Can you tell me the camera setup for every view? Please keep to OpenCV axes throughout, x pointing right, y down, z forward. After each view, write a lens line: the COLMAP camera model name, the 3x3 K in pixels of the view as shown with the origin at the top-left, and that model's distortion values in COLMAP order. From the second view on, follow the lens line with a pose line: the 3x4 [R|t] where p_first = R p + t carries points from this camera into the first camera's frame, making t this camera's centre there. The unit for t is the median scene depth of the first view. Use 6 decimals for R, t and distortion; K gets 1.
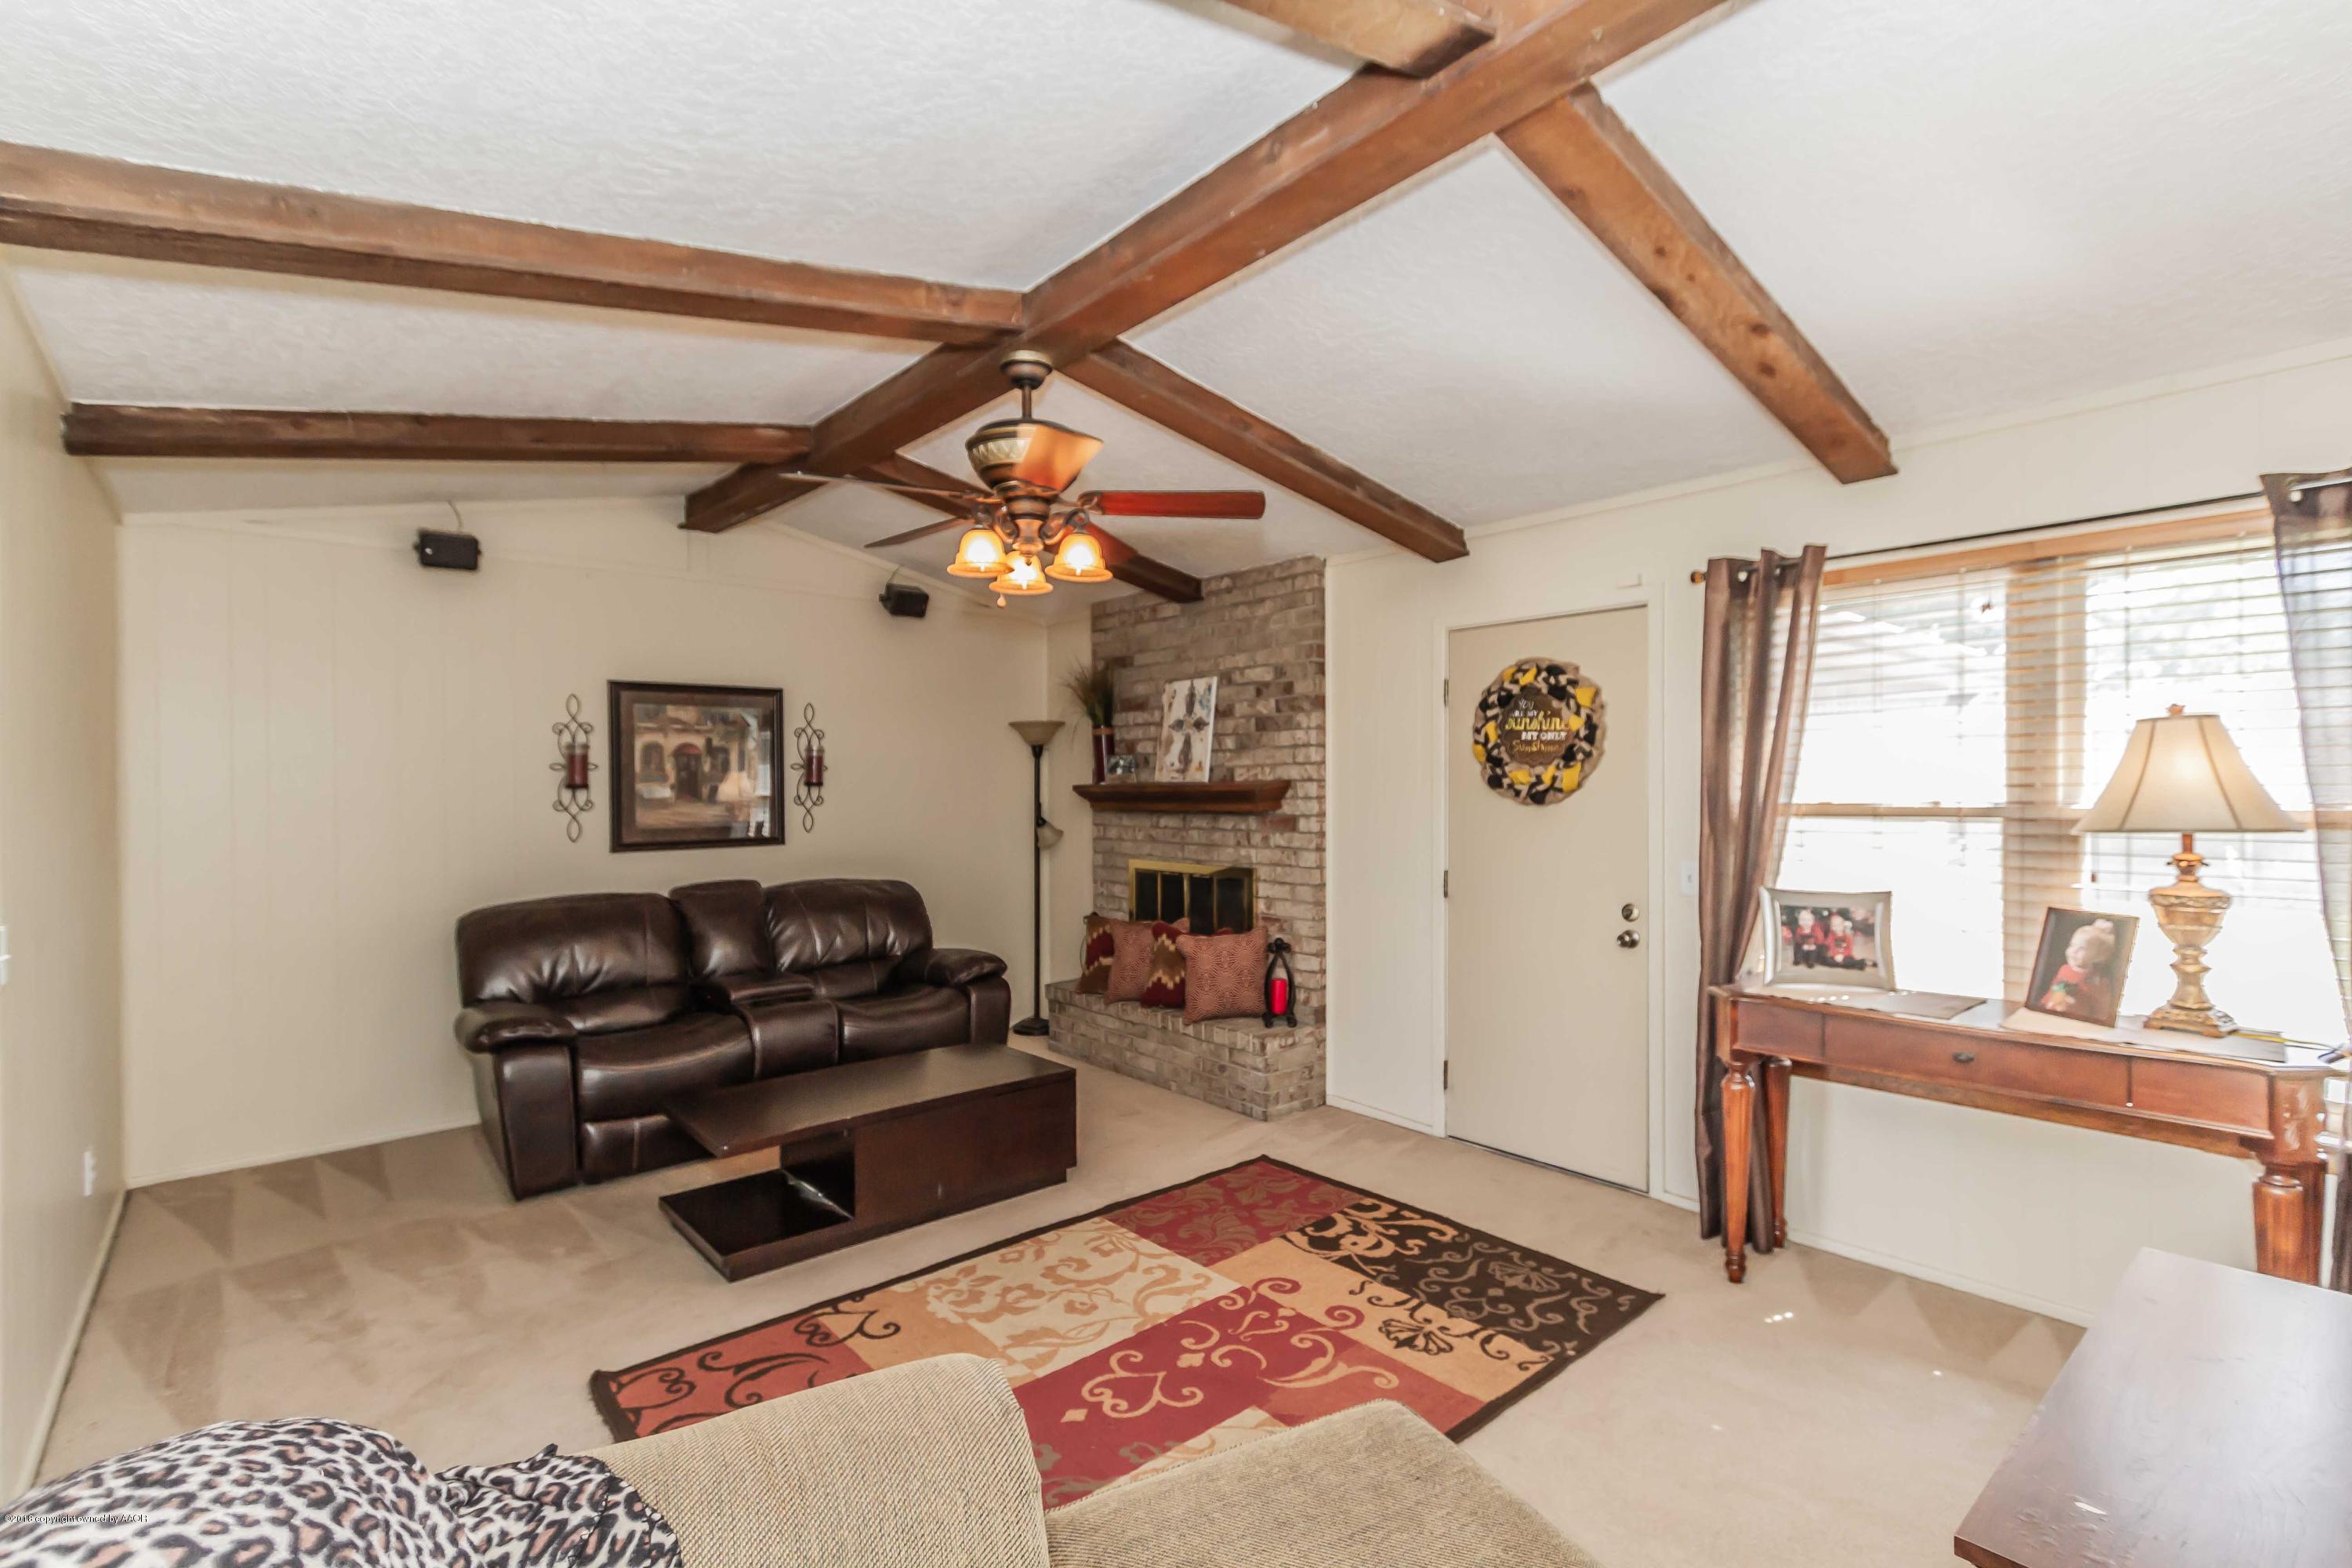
lens RADIAL K [[1057.2, 0, 1170.3], [0, 1057.2, 811.3], [0, 0, 1]] dist [0.000242, -0.000160]
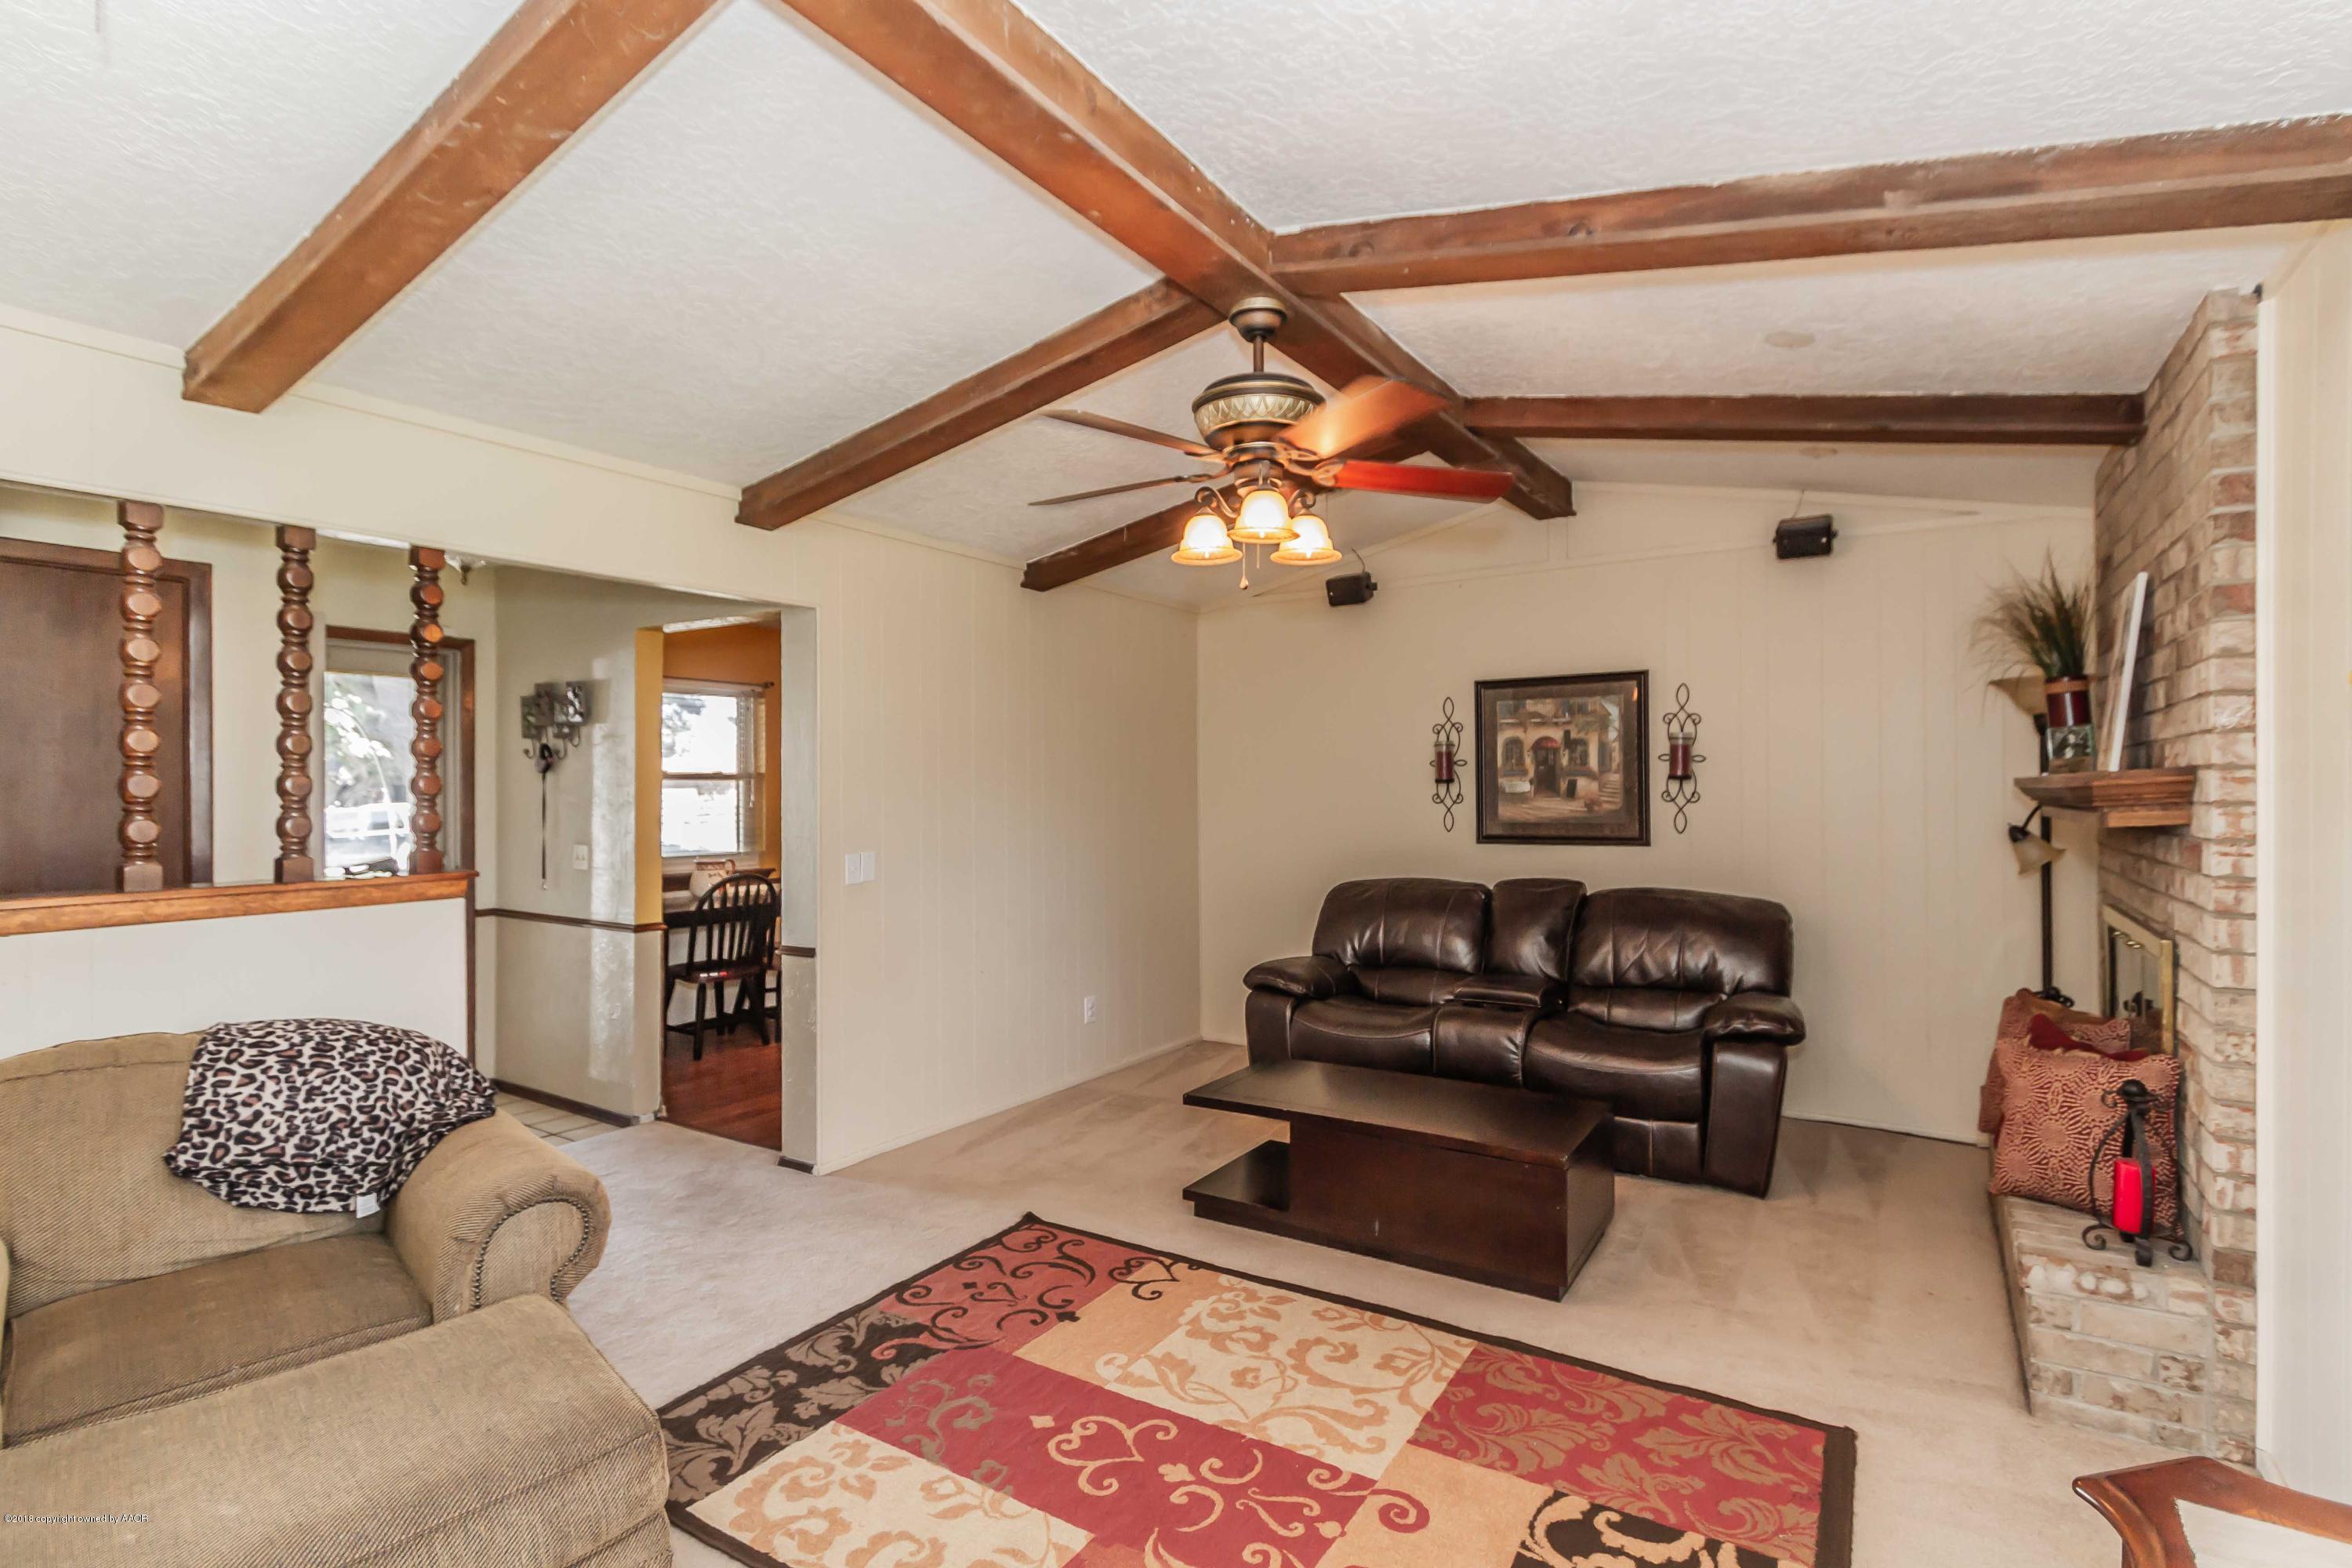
lens RADIAL K [[1110.6, 0, 1206.0], [0, 1110.6, 809.3], [0, 0, 1]] dist [0.000117, -0.000311]
pose [[0.300922, 0.024009, -0.953346, 0.555548], [-0.019622, 0.999627, 0.018981, -0.013092], [0.953447, 0.012994, 0.301281, 0.493689]]
